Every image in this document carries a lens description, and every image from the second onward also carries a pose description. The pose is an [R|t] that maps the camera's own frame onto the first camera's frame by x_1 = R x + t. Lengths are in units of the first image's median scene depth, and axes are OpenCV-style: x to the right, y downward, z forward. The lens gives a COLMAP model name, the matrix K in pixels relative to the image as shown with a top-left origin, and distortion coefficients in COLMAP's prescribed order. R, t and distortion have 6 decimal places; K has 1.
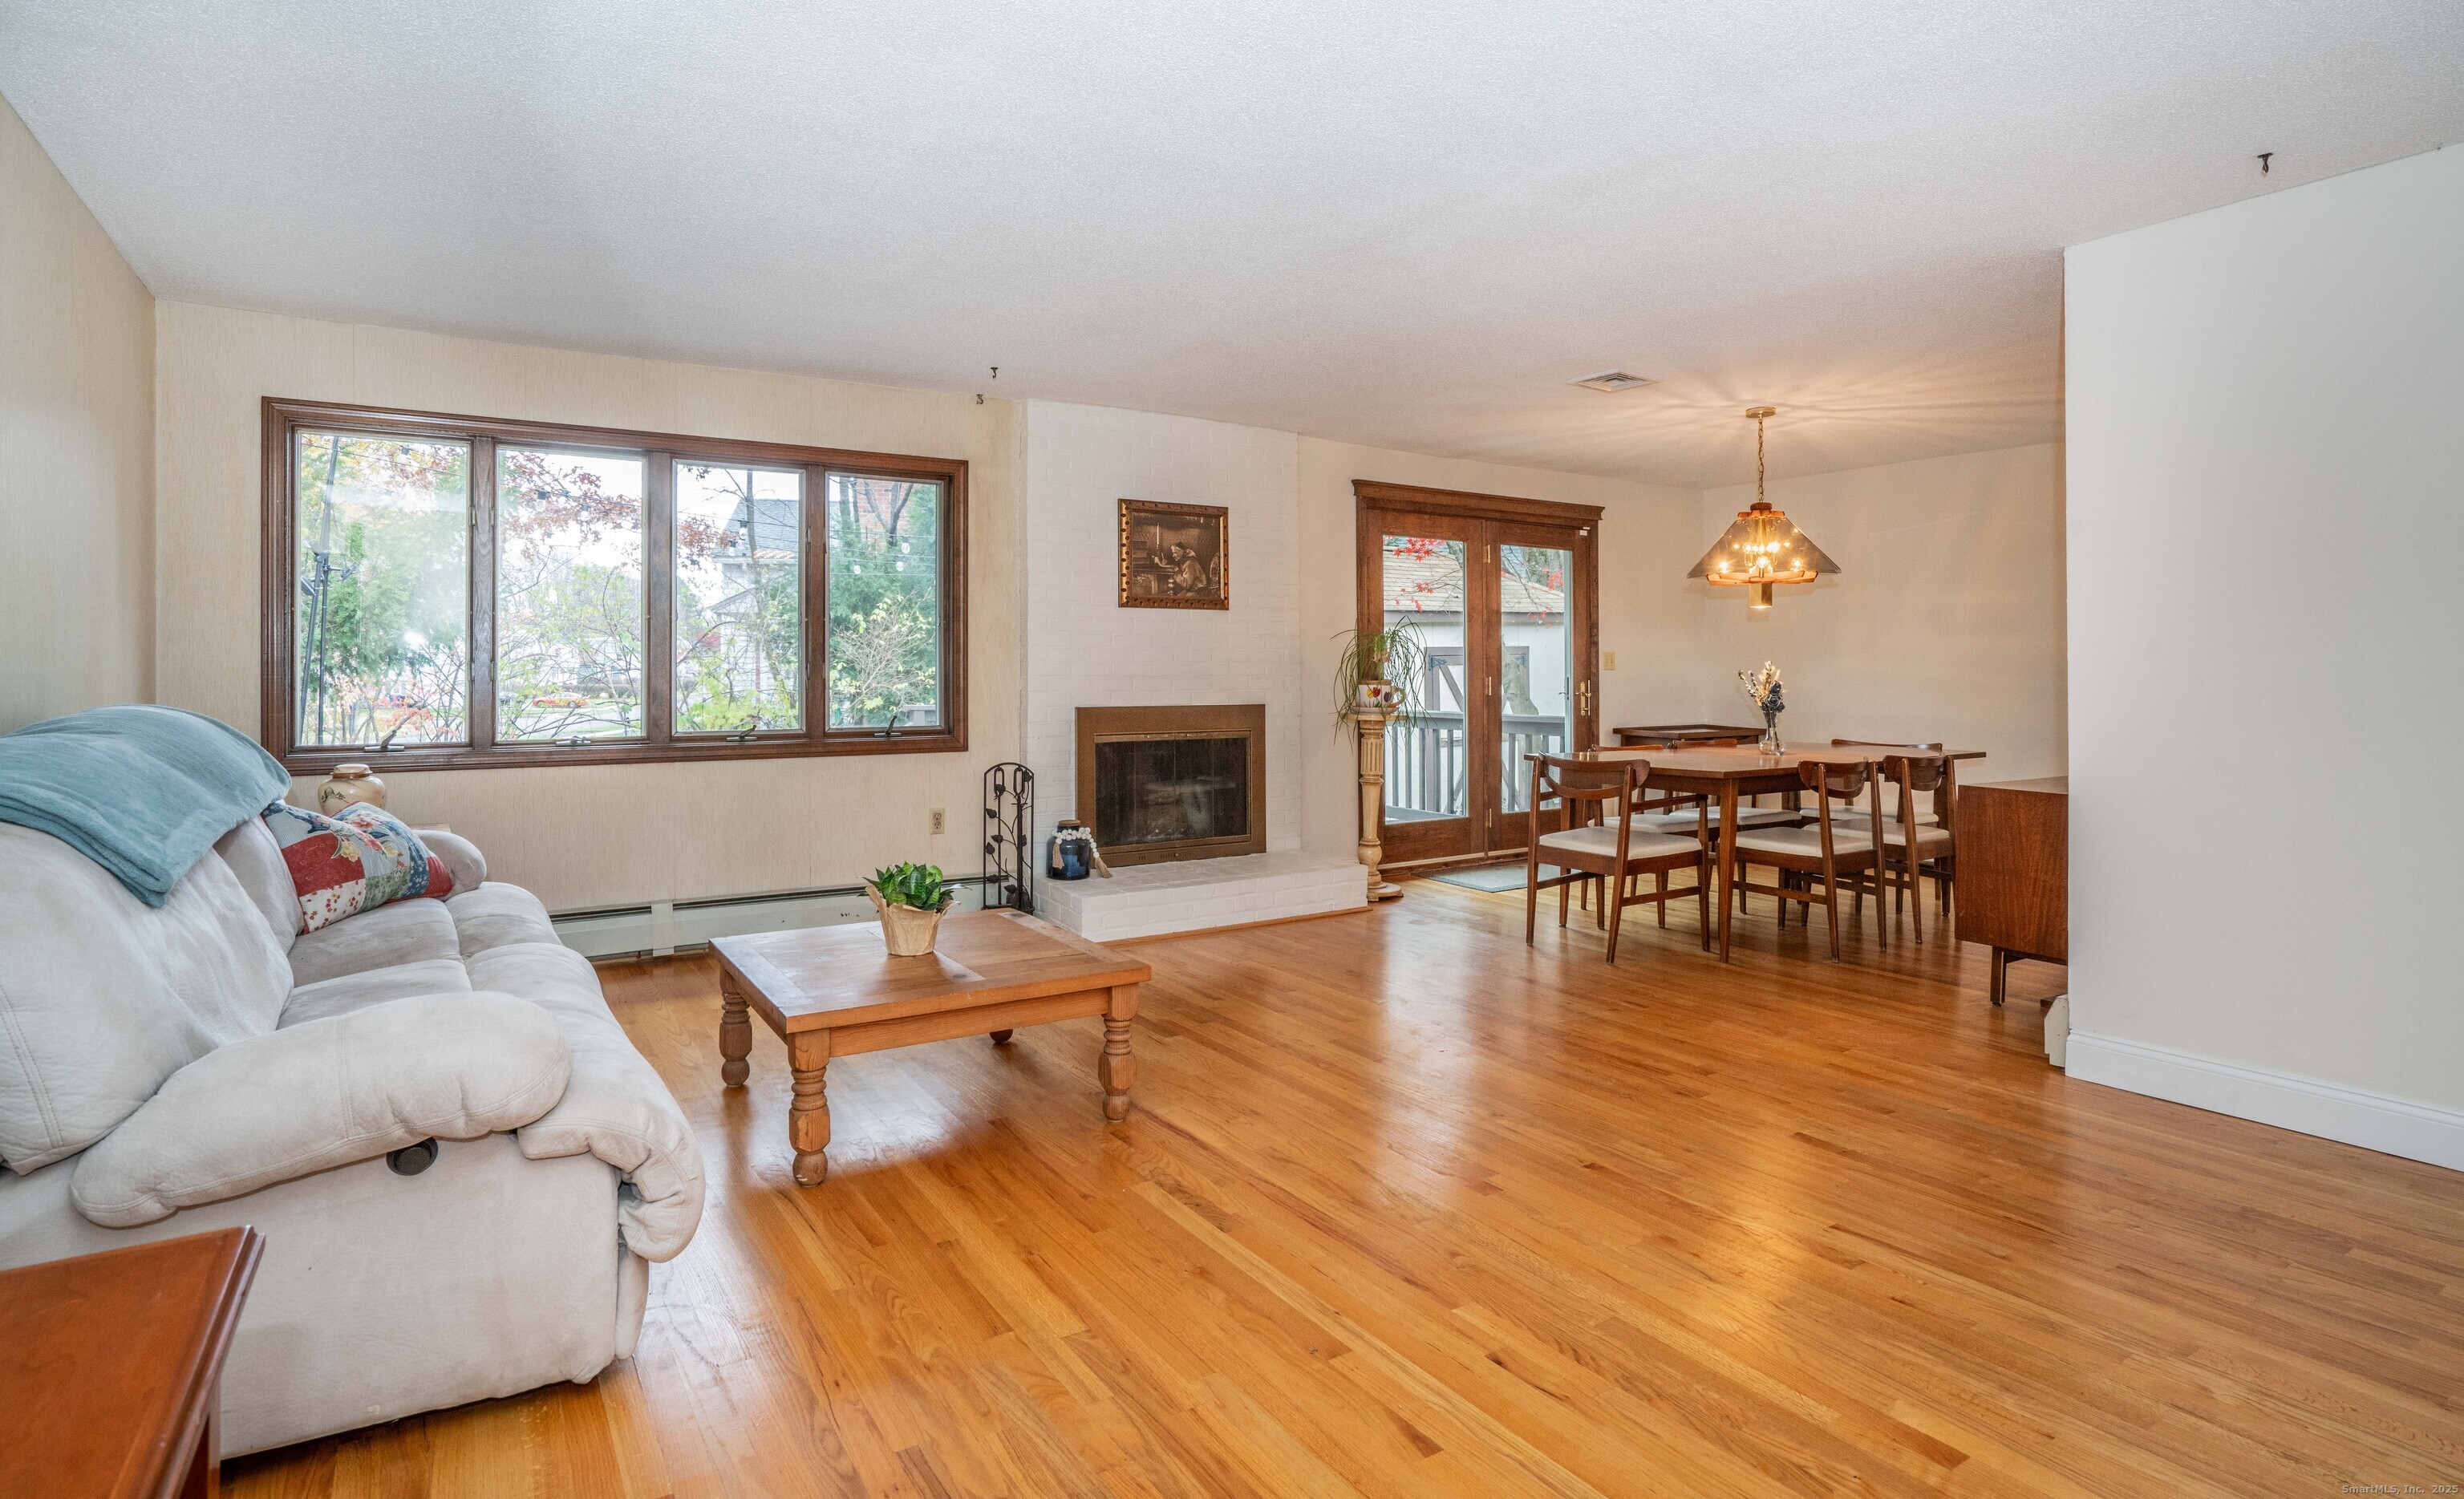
lens RADIAL K [[1239.3, 0, 1260.7], [0, 1239.3, 680.6], [0, 0, 1]] dist [-0.030910, -0.000018]
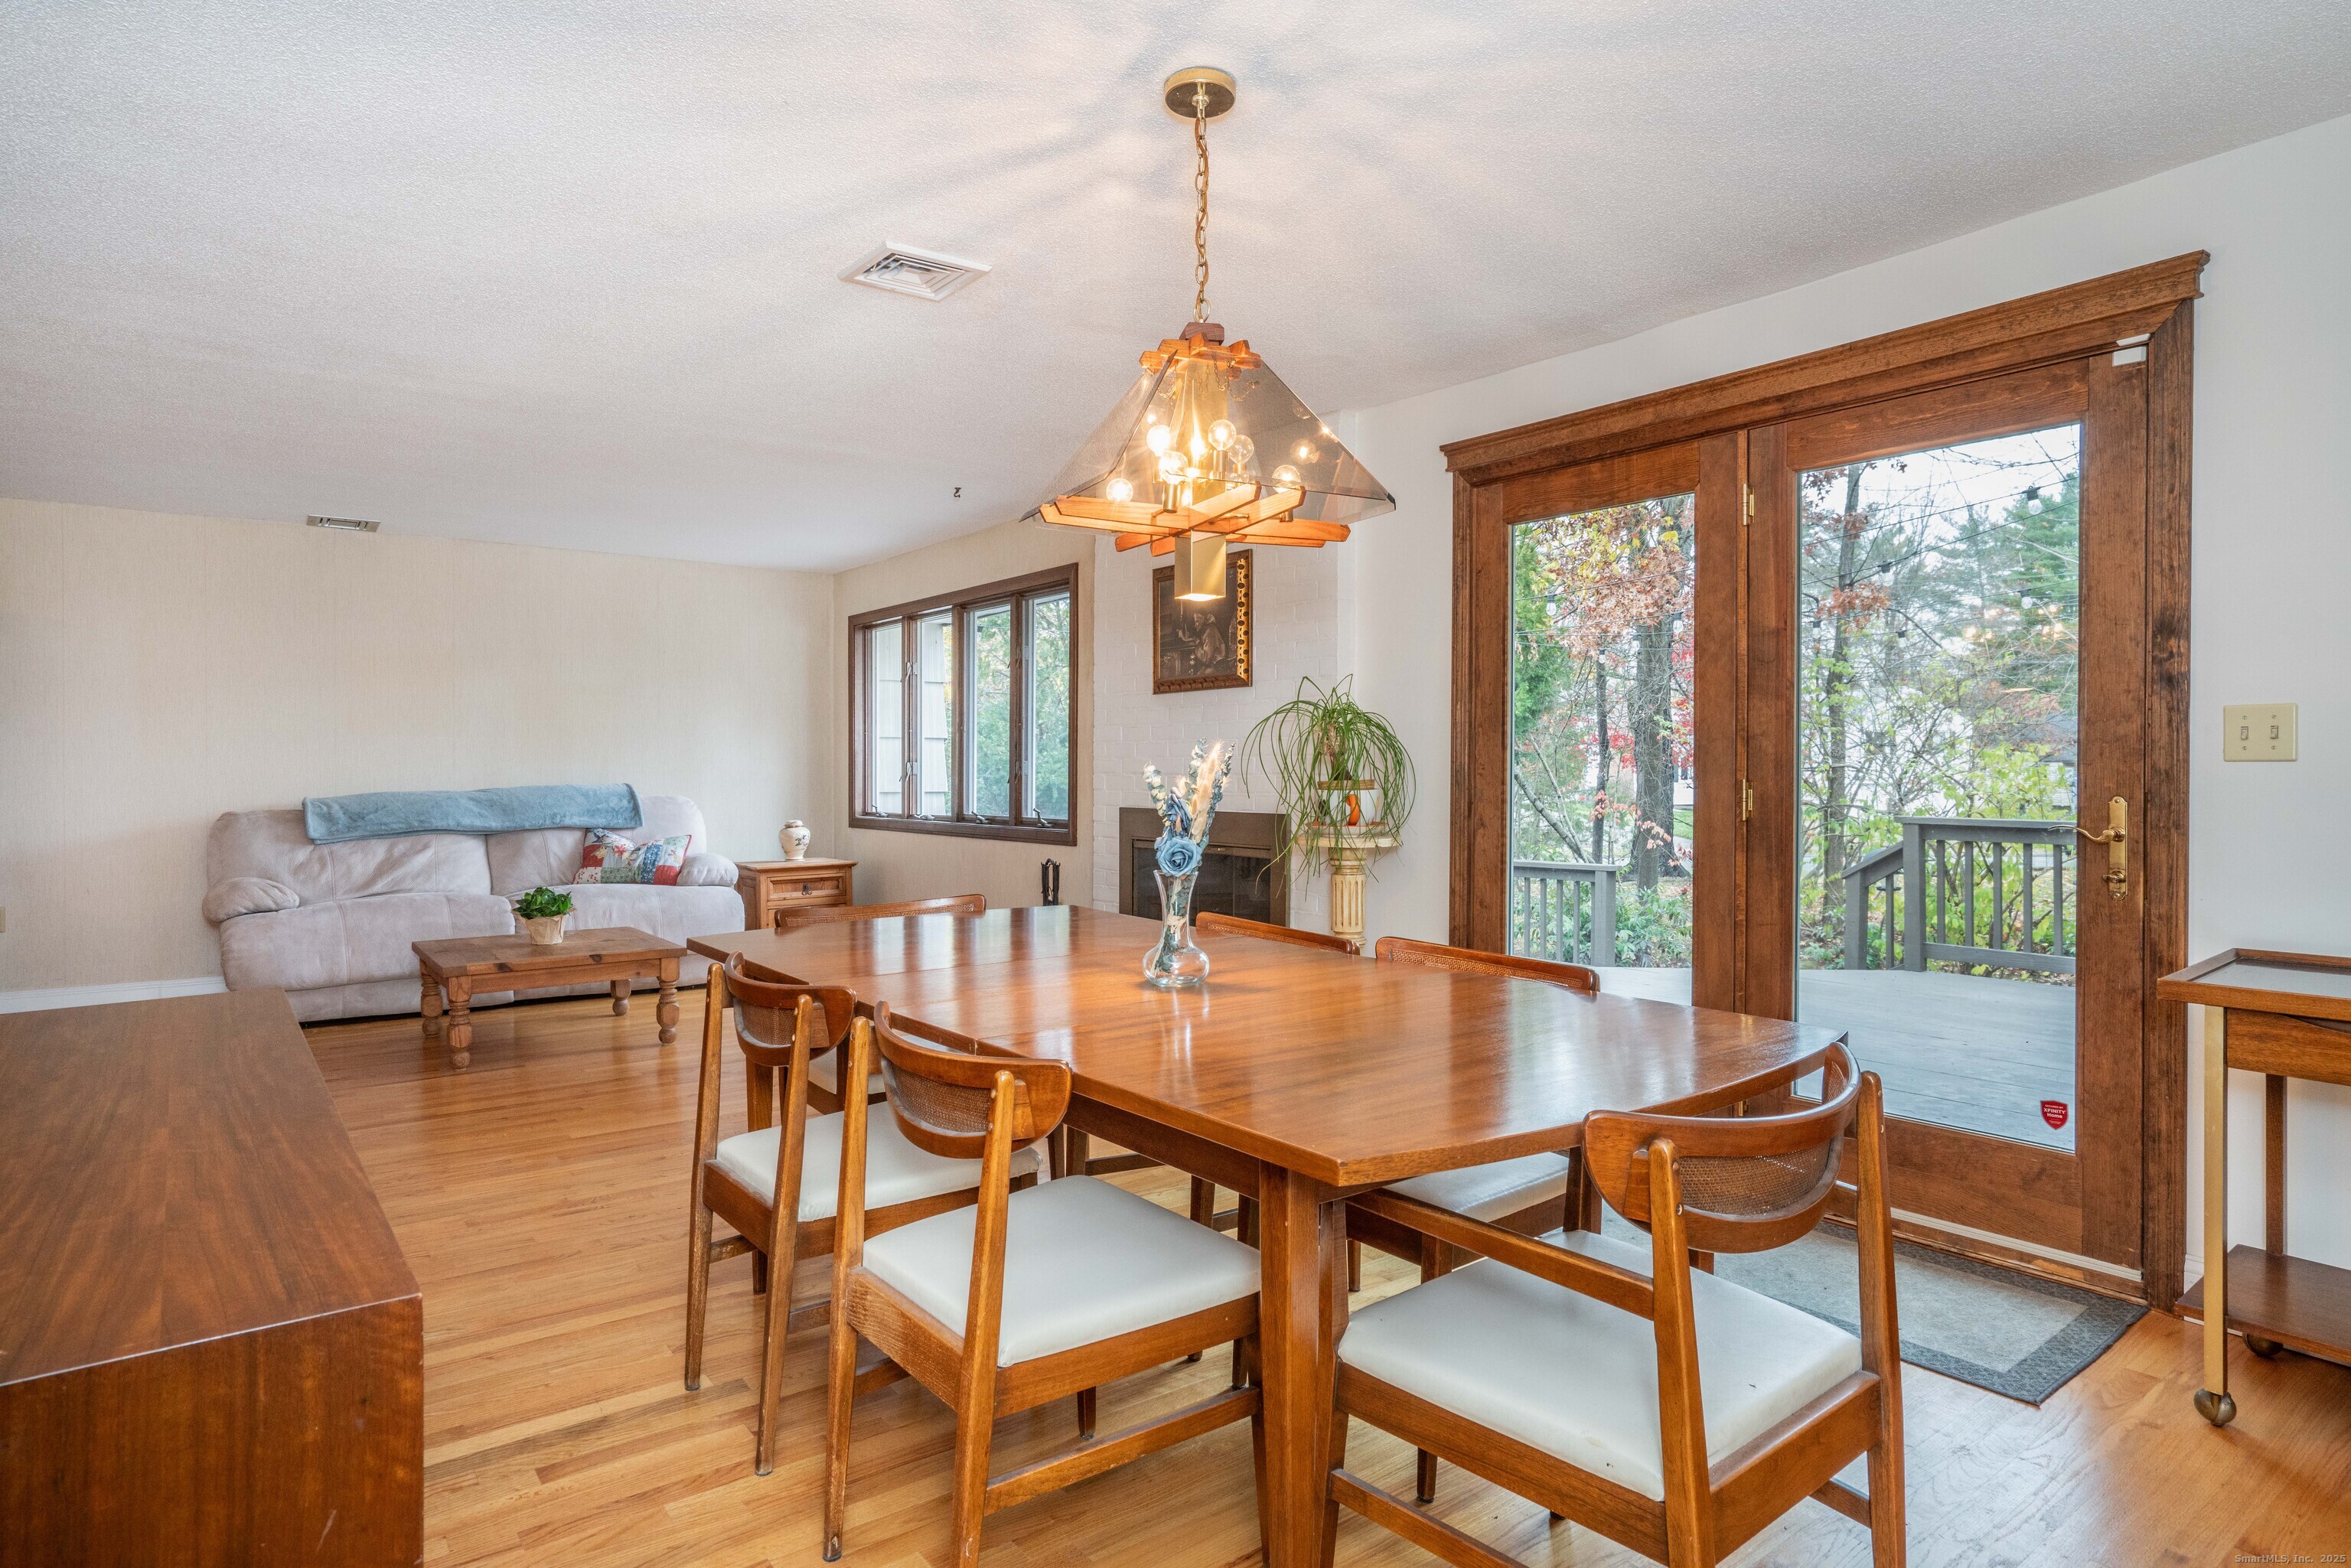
lens RADIAL K [[1299.6, 0, 1173.7], [0, 1299.6, 791.0], [0, 0, 1]] dist [-0.008060, -0.000175]
pose [[0.053364, 0.013716, -0.998481, 0.860742], [-0.008483, 0.999876, 0.013281, -0.003761], [0.998539, 0.007761, 0.053474, 1.033414]]
